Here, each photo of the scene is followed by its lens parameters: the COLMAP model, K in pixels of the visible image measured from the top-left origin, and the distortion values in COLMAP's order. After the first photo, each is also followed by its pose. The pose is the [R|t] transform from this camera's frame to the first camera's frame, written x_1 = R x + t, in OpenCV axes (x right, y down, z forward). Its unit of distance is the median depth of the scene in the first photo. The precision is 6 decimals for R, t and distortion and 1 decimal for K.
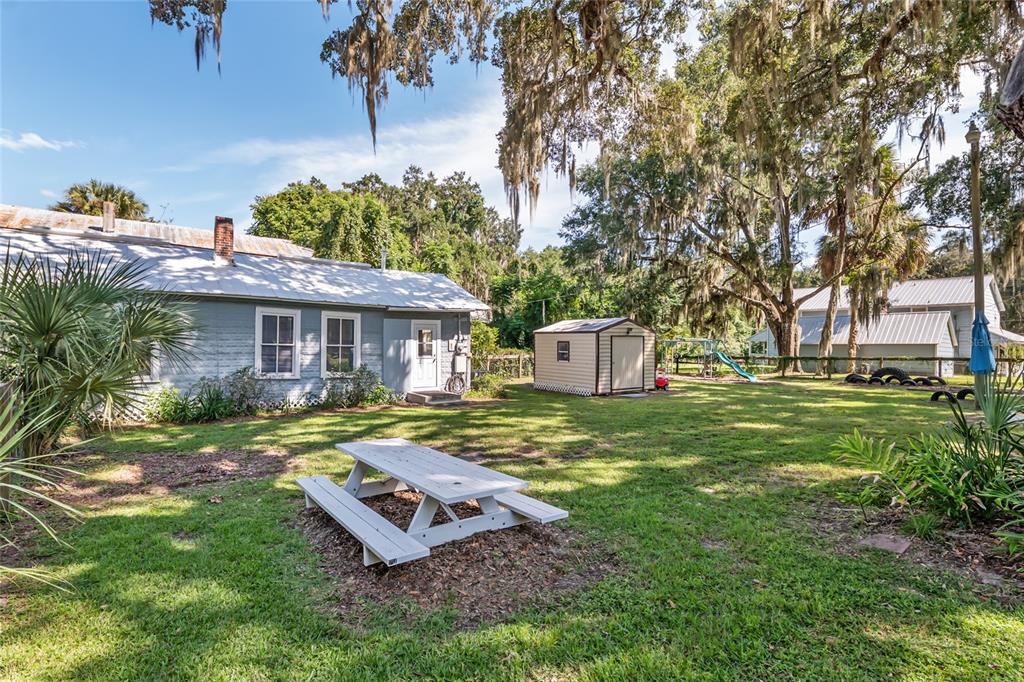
lens RADIAL K [[498.7, 0, 512.0], [0, 498.7, 341.0], [0, 0, 1]] dist [0.000596, -0.000108]
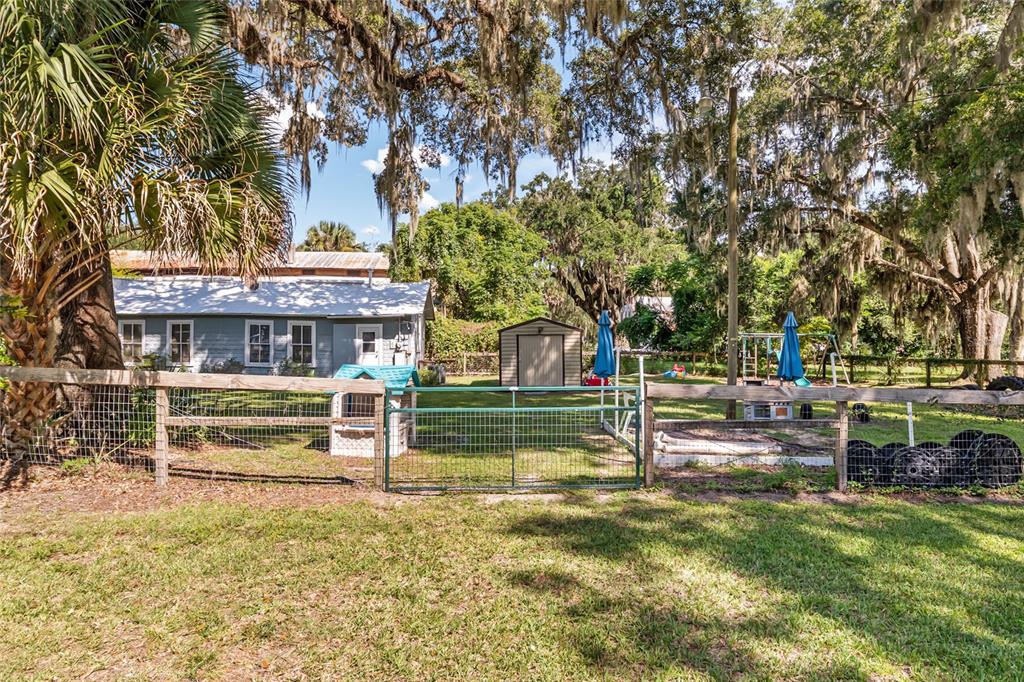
lens RADIAL K [[563.0, 0, 512.0], [0, 563.0, 341.0], [0, 0, 1]] dist [-0.000515, 0.002720]
pose [[0.827578, -0.000718, -0.561350, 0.470397], [0.008724, 0.999895, 0.011582, -0.006443], [0.561283, -0.014482, 0.827497, 0.012145]]
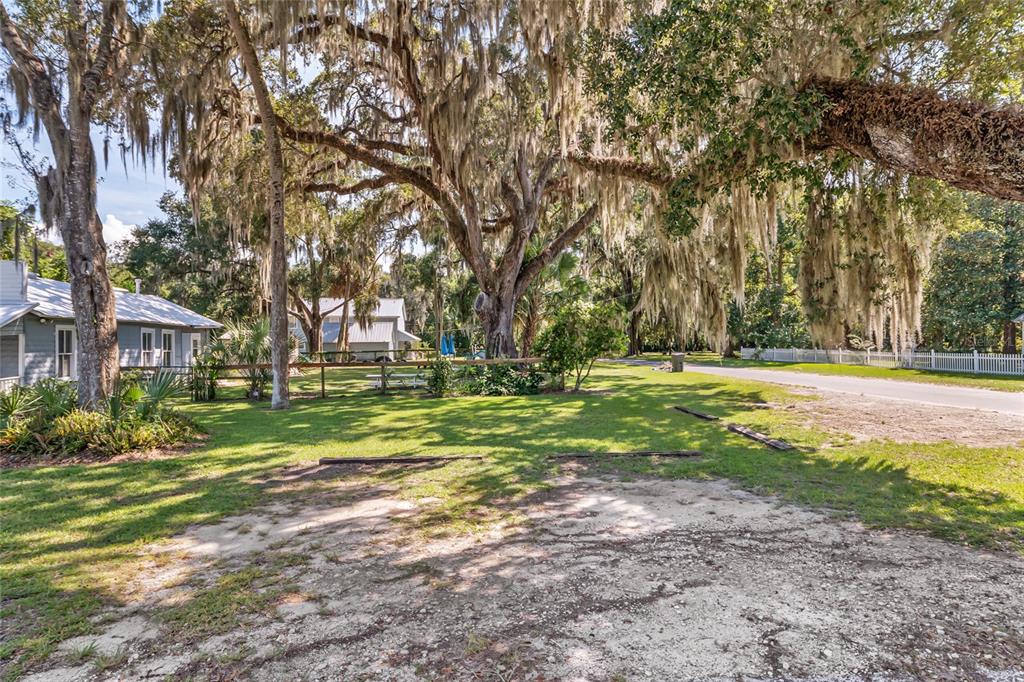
lens RADIAL K [[563.0, 0, 512.0], [0, 563.0, 341.0], [0, 0, 1]] dist [-0.000515, 0.002720]
pose [[0.521280, -0.013055, 0.853286, -0.569233], [0.004205, 0.999910, 0.012730, -0.019490], [-0.853376, -0.003048, 0.521288, -0.361792]]
